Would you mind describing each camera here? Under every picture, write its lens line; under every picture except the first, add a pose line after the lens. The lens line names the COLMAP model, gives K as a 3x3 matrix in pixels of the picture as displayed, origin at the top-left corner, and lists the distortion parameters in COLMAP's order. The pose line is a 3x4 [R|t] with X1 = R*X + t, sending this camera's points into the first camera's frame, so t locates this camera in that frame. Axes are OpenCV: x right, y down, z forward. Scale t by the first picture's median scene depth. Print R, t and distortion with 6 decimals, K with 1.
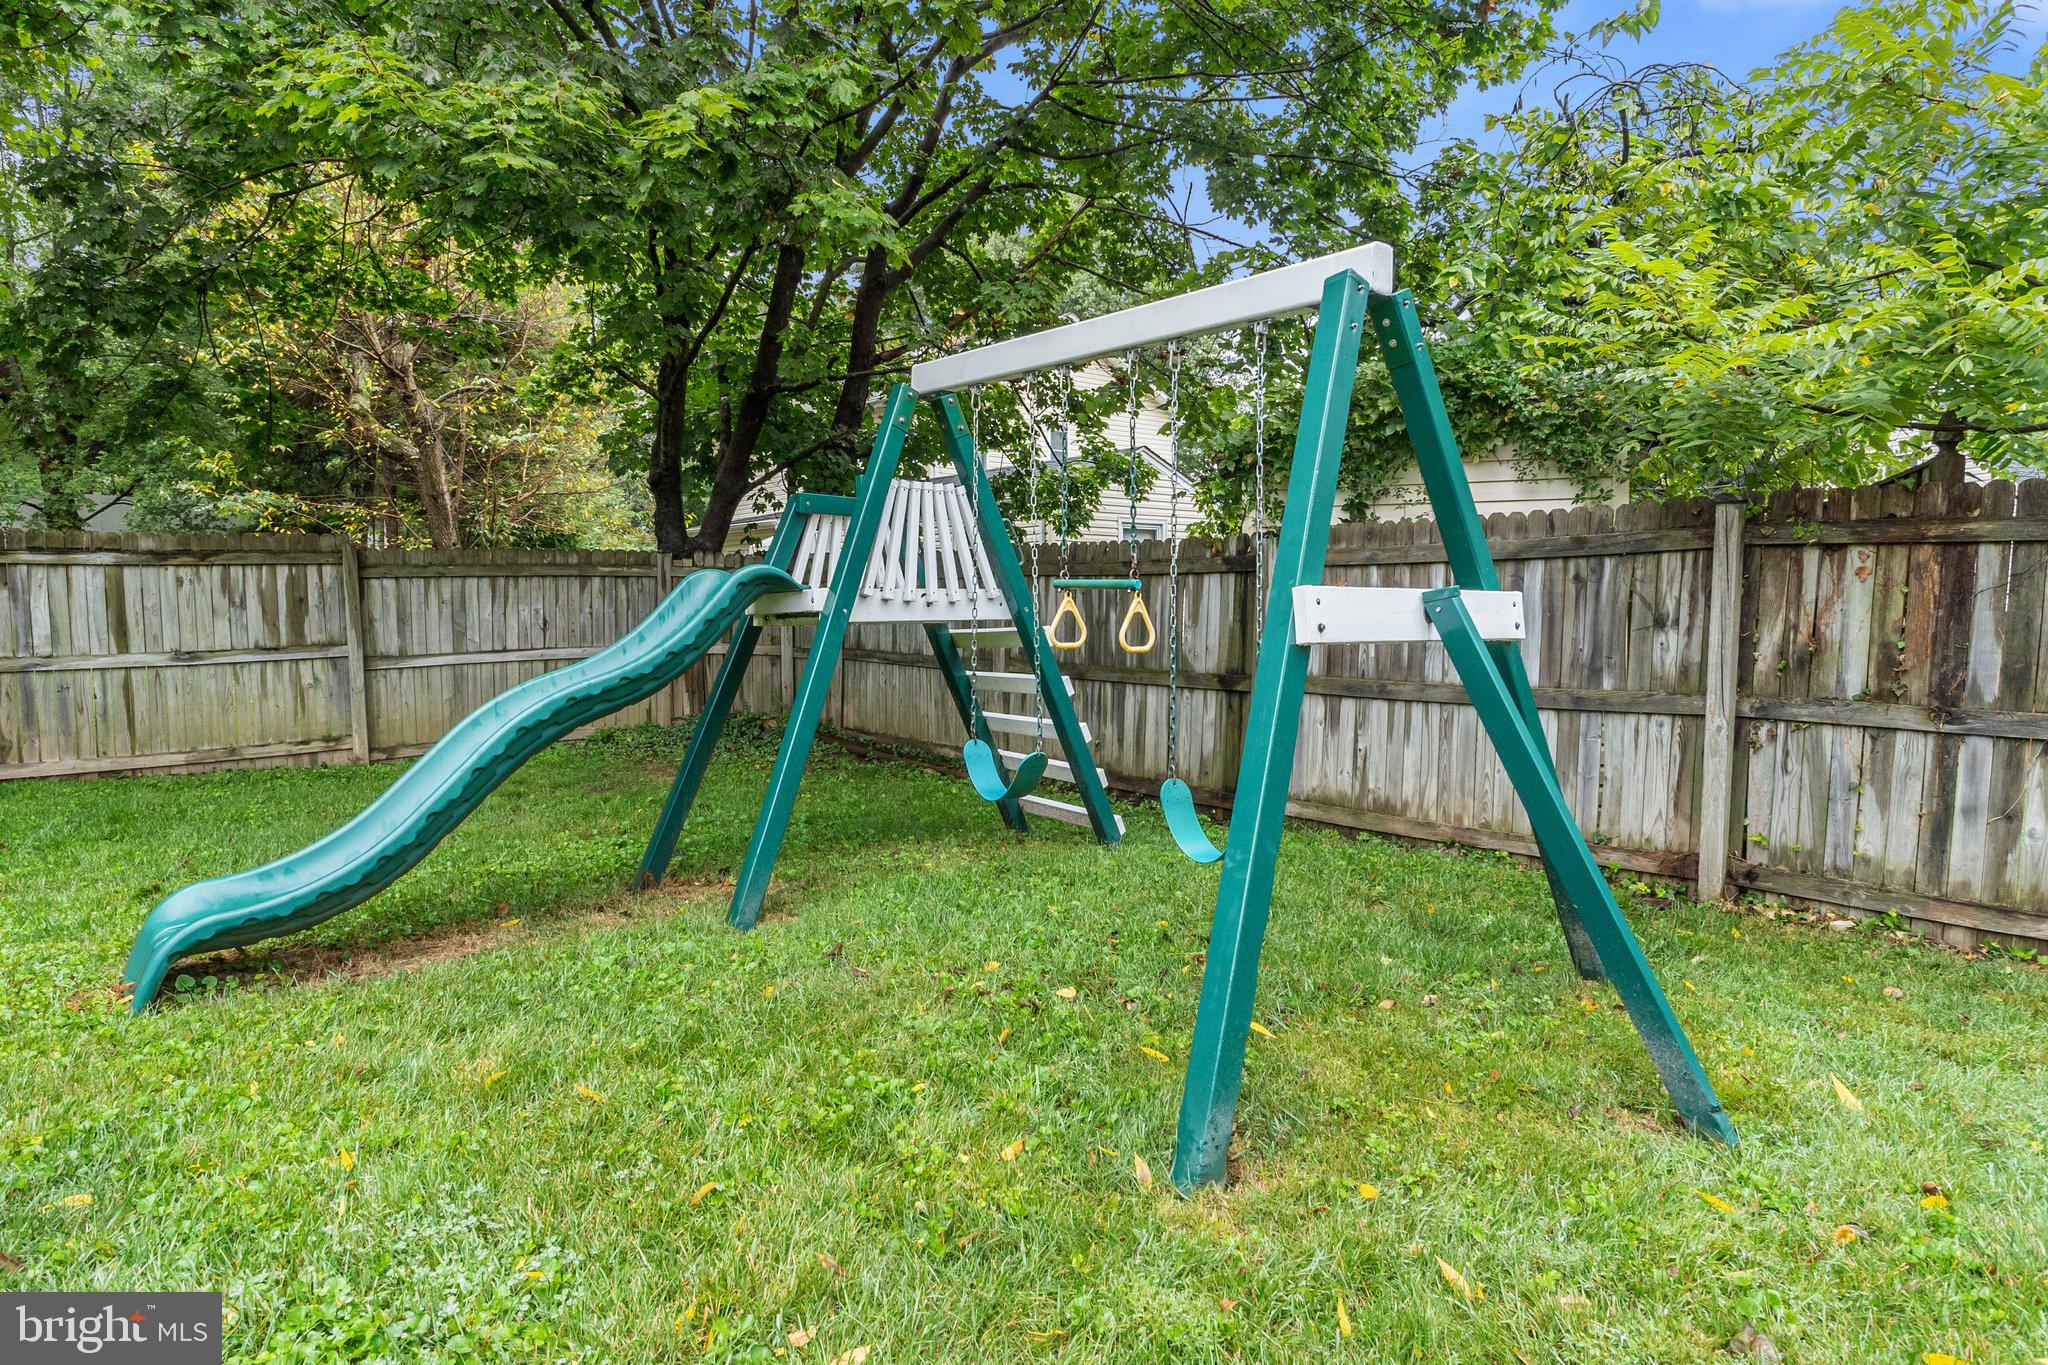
lens RADIAL K [[1161.5, 0, 1027.8], [0, 1161.5, 674.5], [0, 0, 1]] dist [-0.004152, -0.001182]
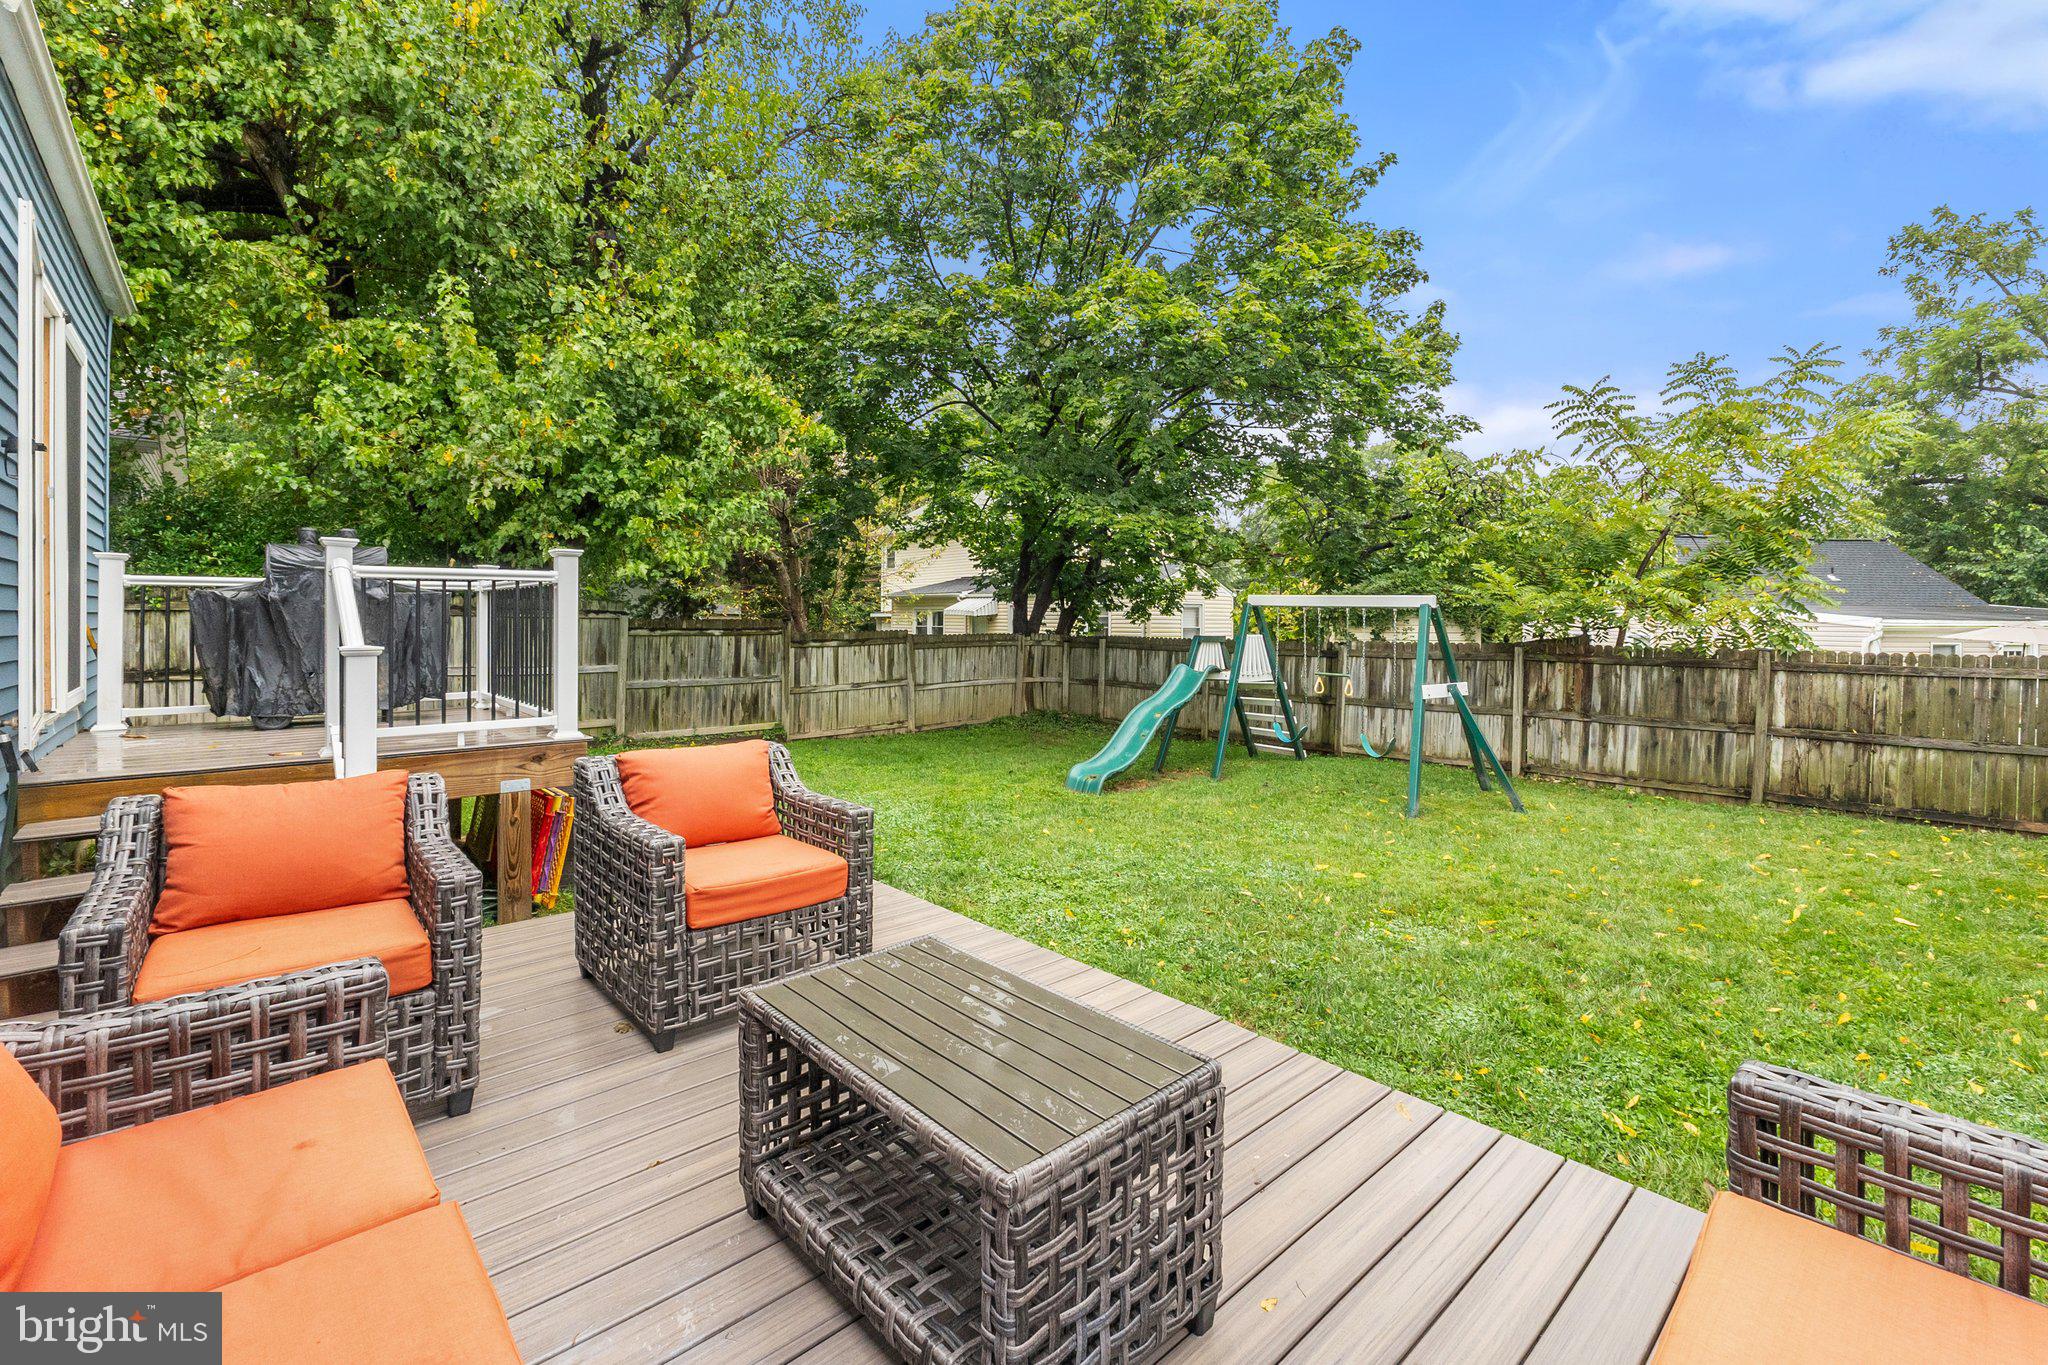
lens RADIAL K [[876.1, 0, 1025.8], [0, 876.1, 628.8], [0, 0, 1]] dist [-0.010601, -0.000215]
pose [[0.999021, 0.008923, 0.043323, -0.736809], [-0.006449, 0.998359, -0.056896, -0.048719], [-0.043760, 0.056561, 0.997440, -1.152929]]
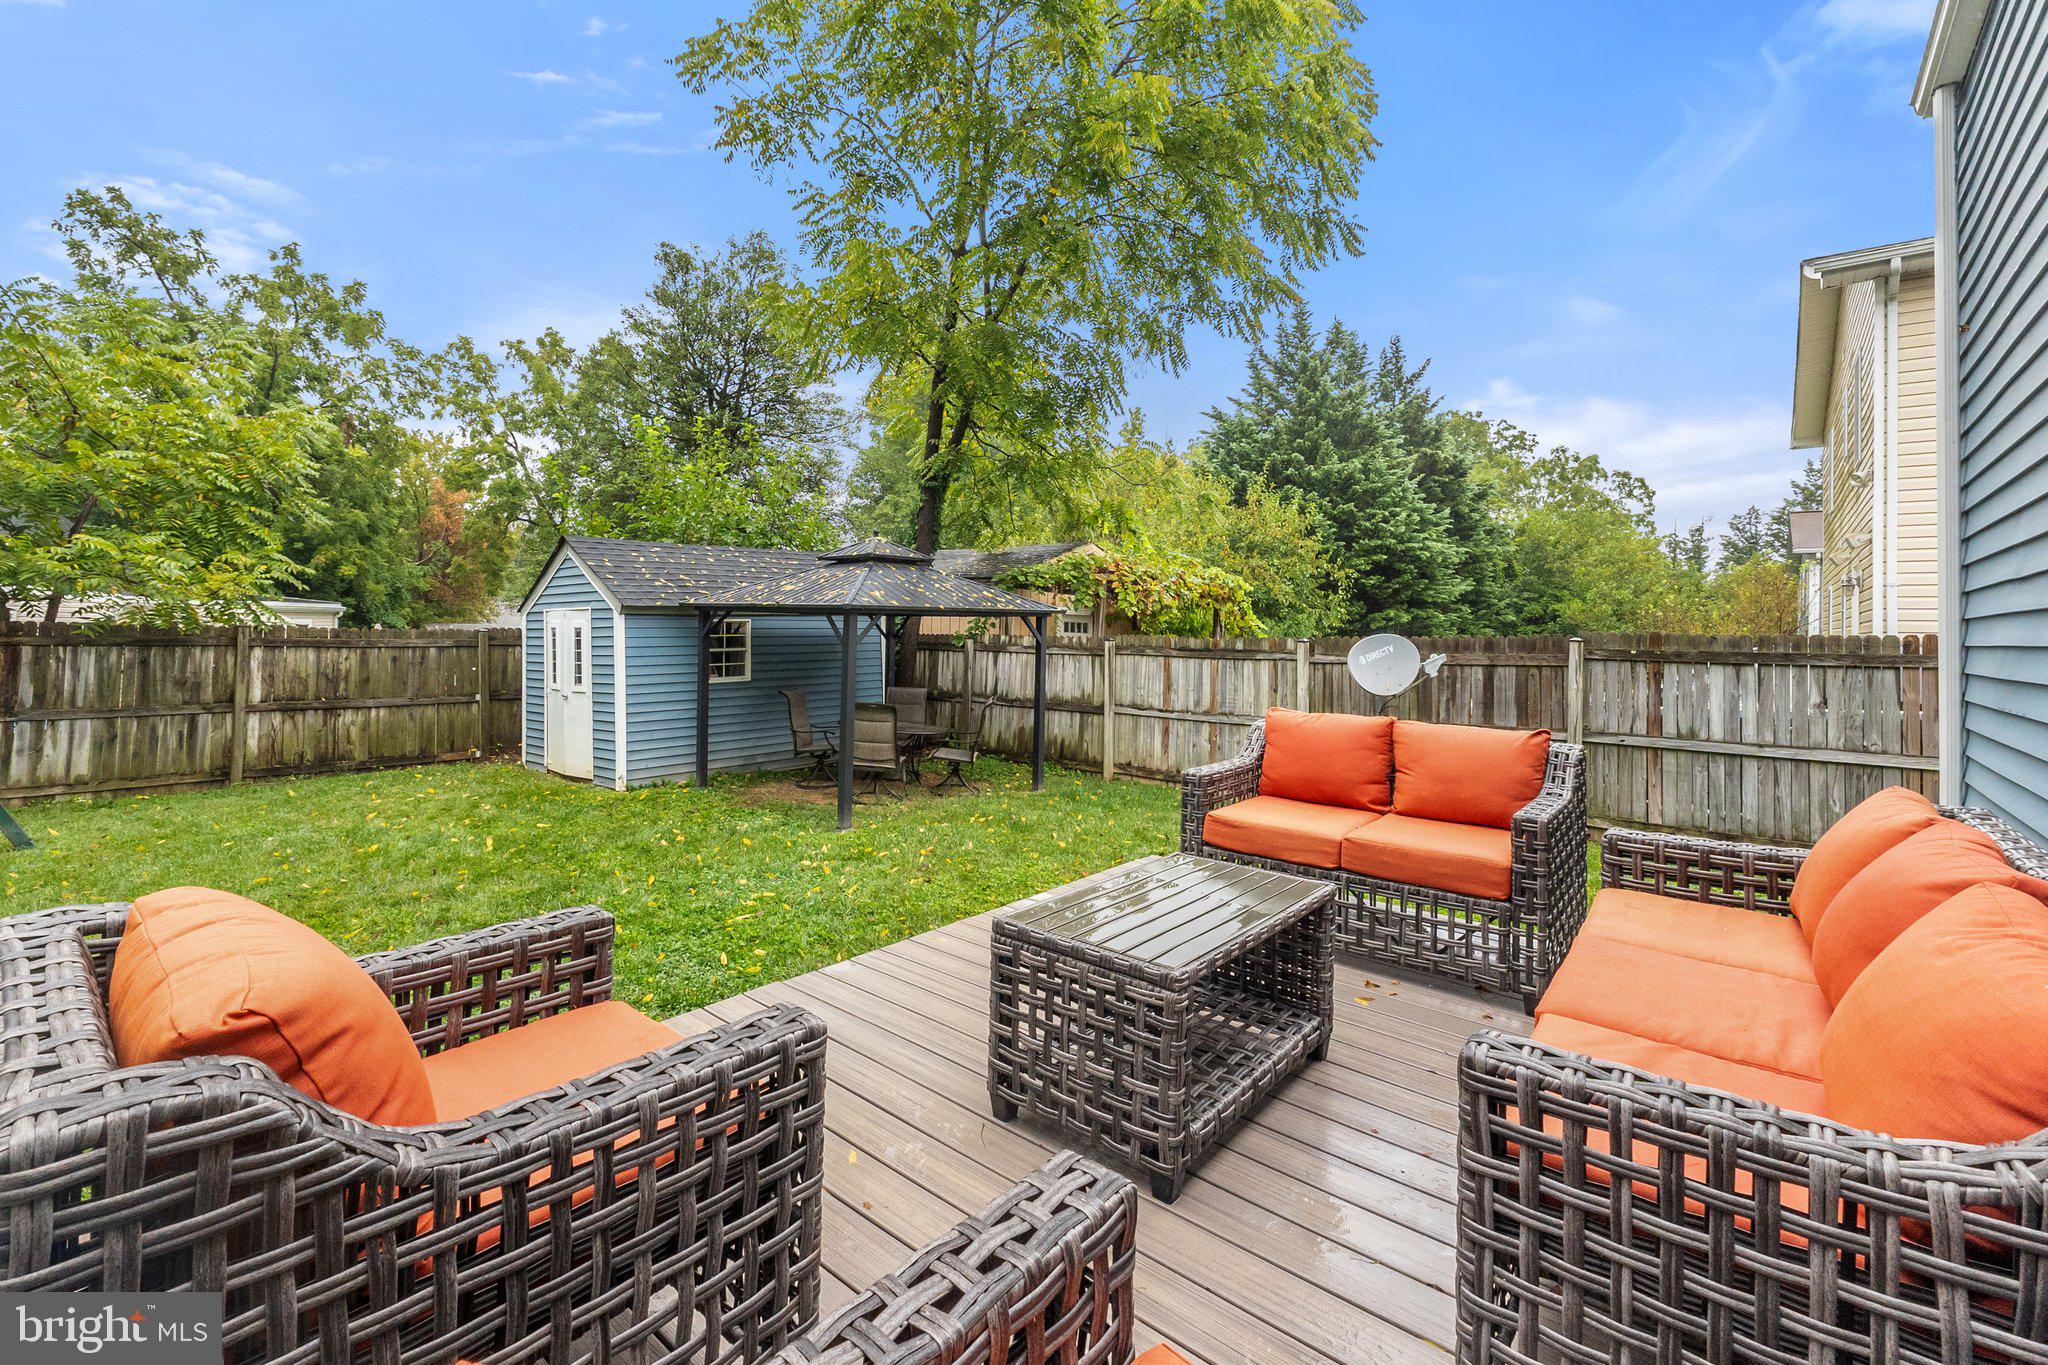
lens RADIAL K [[882.3, 0, 1001.1], [0, 882.3, 607.5], [0, 0, 1]] dist [-0.007971, 0.000478]
pose [[-0.162472, 0.021970, 0.986469, -1.159642], [0.039620, 0.999091, -0.015725, -0.065439], [-0.985917, 0.036529, -0.163194, -0.661615]]
